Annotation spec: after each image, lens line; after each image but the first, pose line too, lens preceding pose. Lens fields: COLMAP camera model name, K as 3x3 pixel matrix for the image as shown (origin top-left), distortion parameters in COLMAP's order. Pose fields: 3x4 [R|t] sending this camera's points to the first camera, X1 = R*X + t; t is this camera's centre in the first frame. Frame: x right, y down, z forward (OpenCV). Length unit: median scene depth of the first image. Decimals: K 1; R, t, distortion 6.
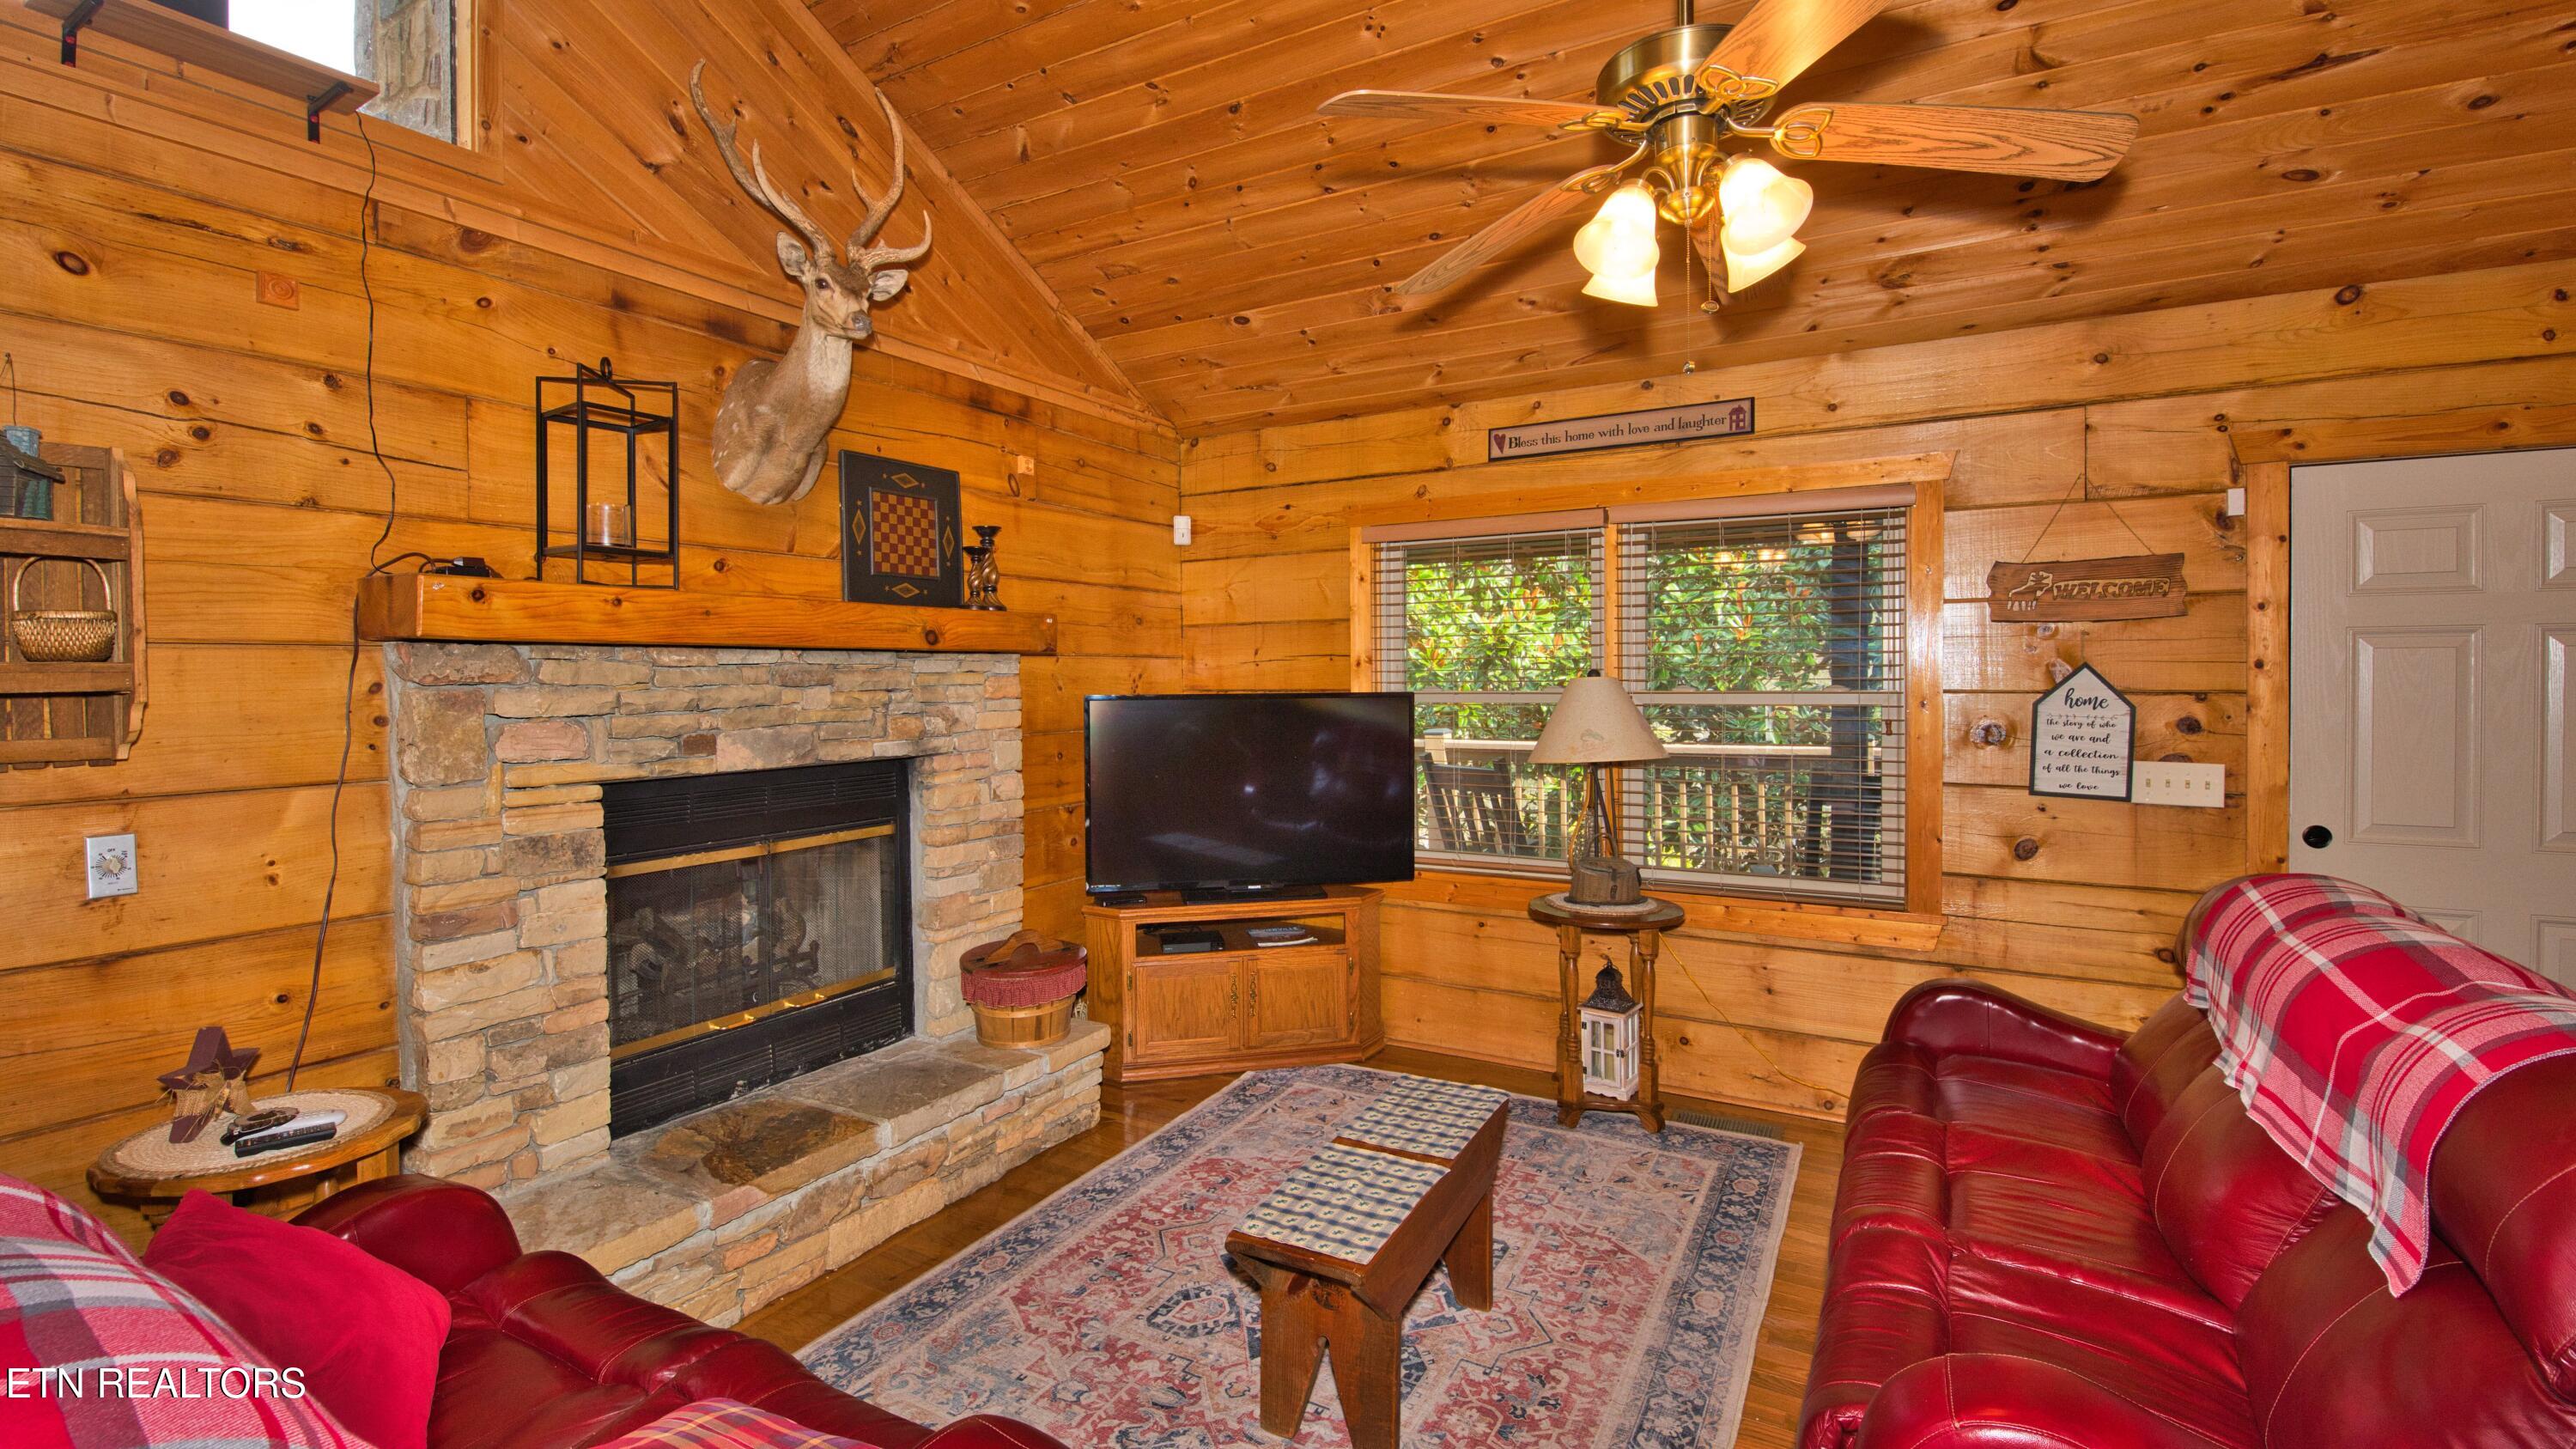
lens RADIAL K [[1106.3, 0, 1352.2], [0, 1106.3, 691.3], [0, 0, 1]] dist [-0.009496, -0.004955]
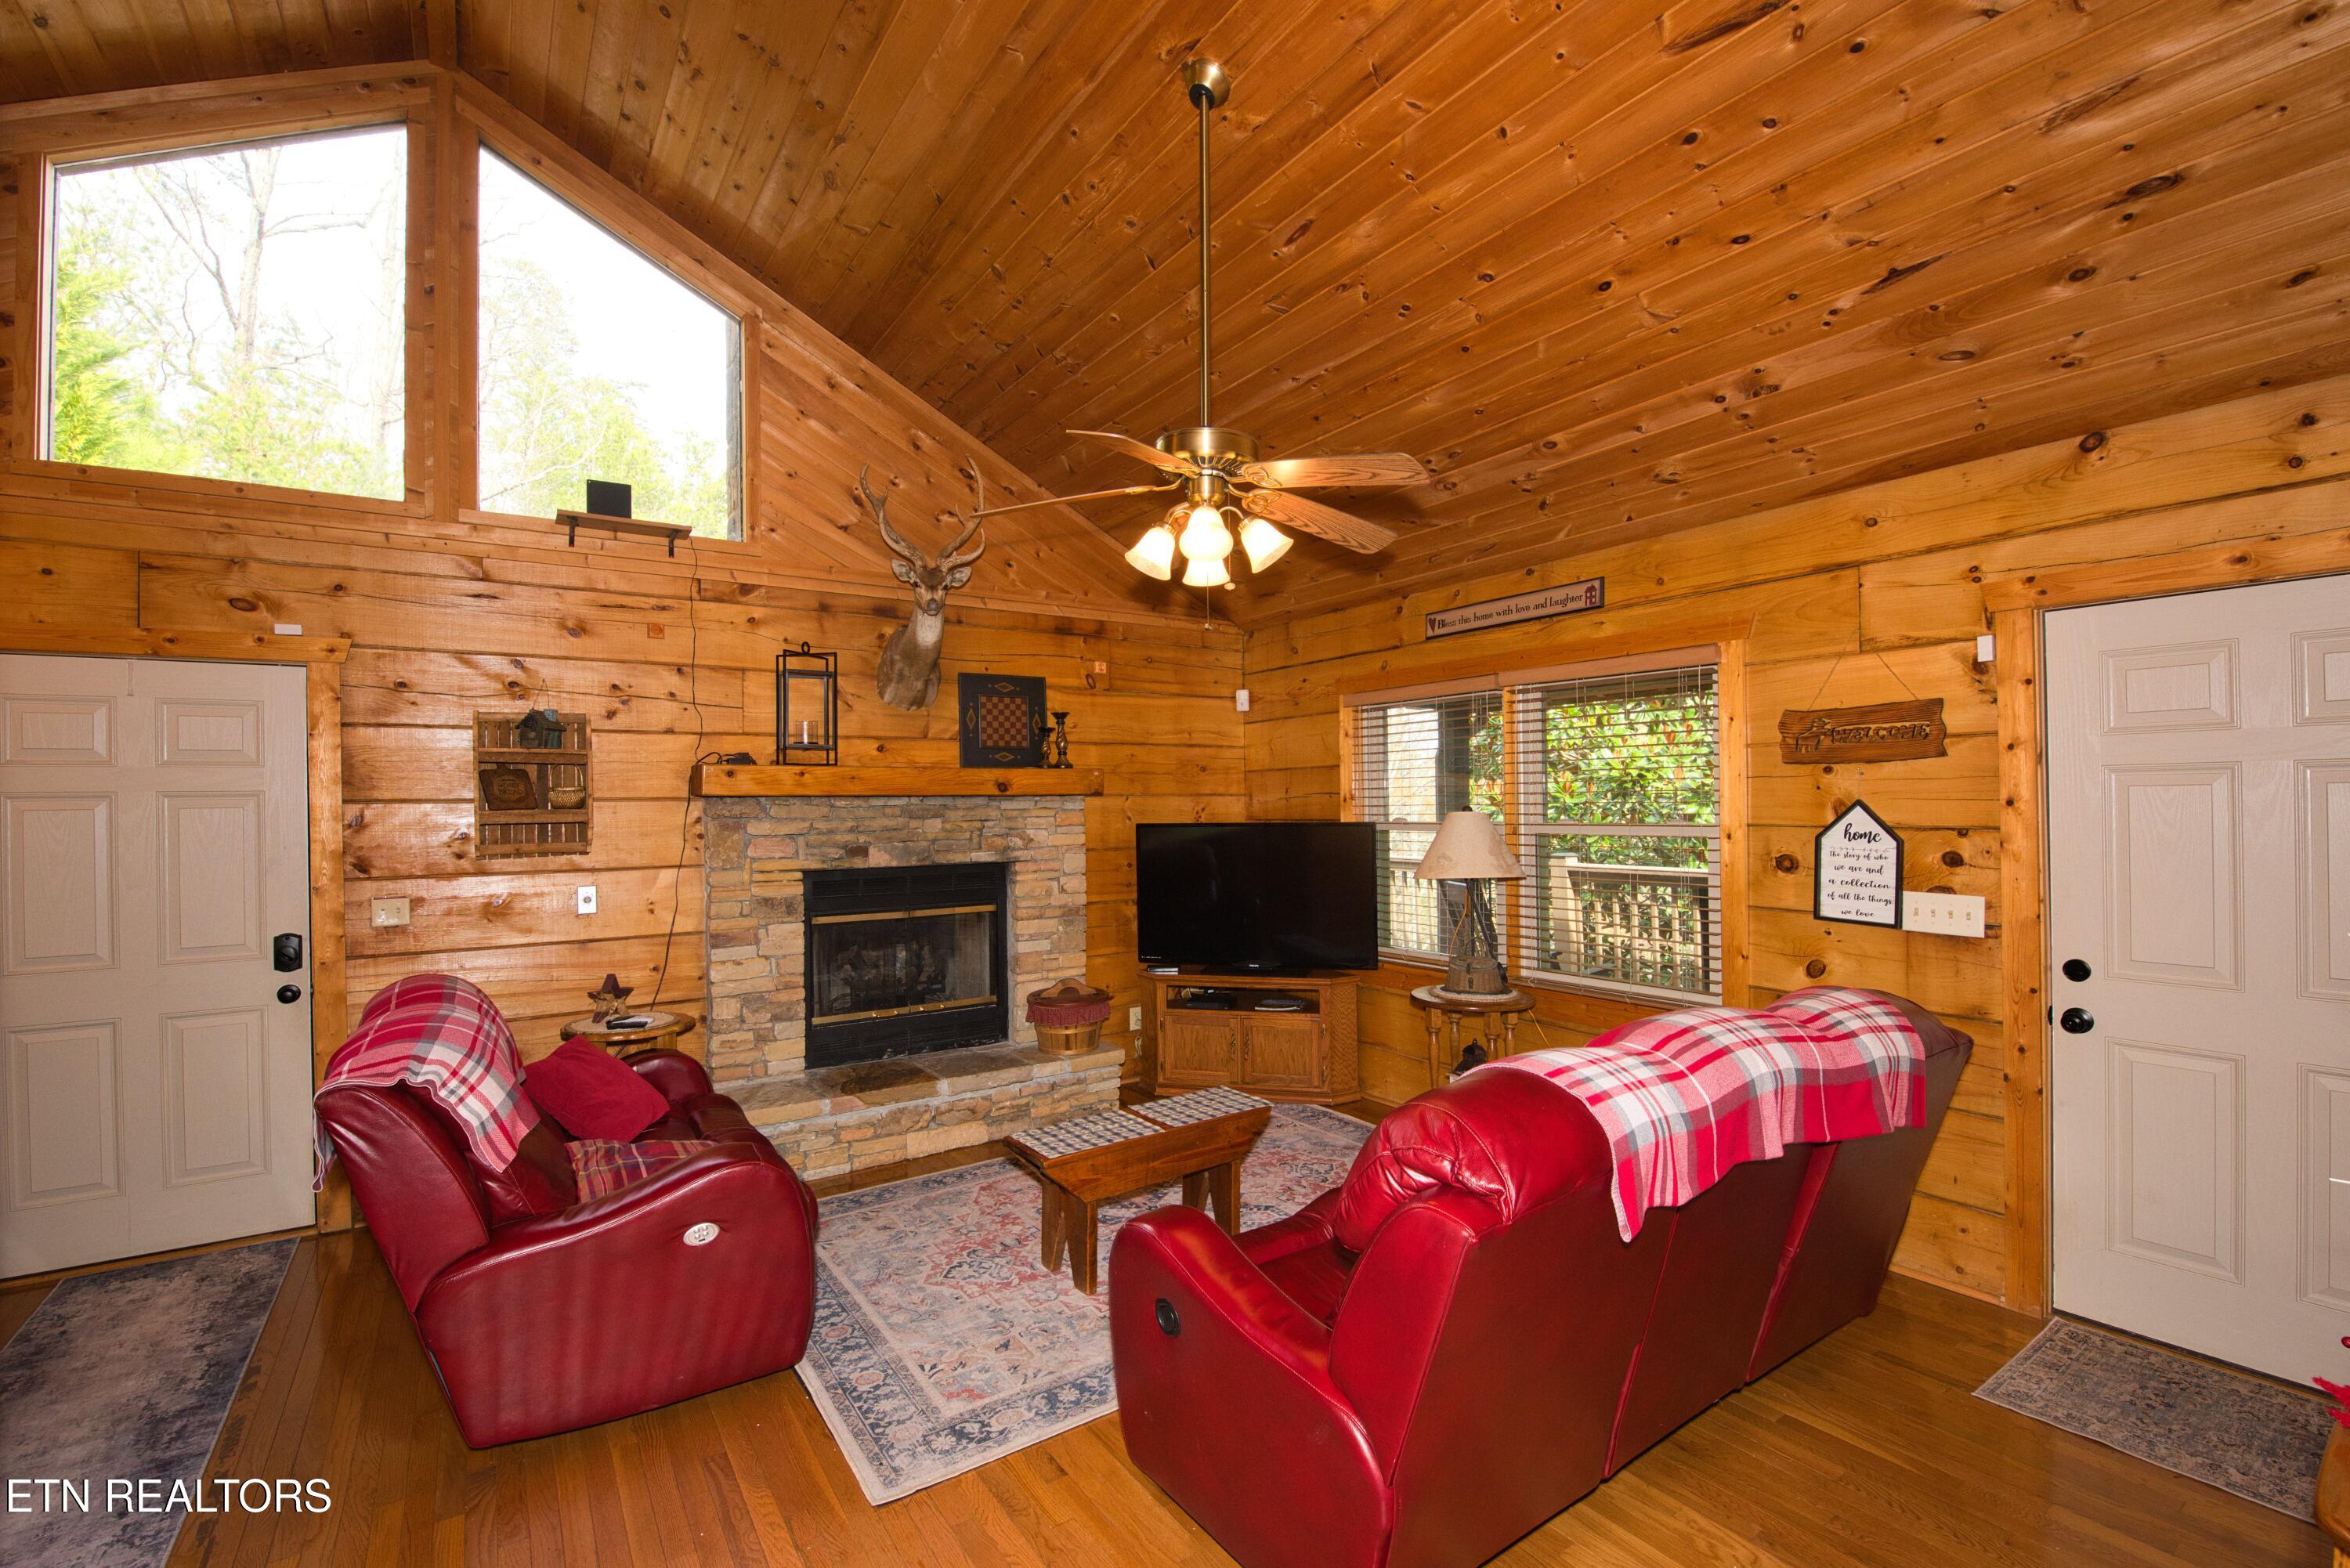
lens RADIAL K [[991.4, 0, 1203.7], [0, 991.4, 797.8], [0, 0, 1]] dist [-0.004205, -0.004981]
pose [[0.903332, -0.005206, -0.428911, 0.627551], [-0.002301, 0.999853, -0.016984, -0.012680], [0.428937, 0.016329, 0.903187, -0.212507]]
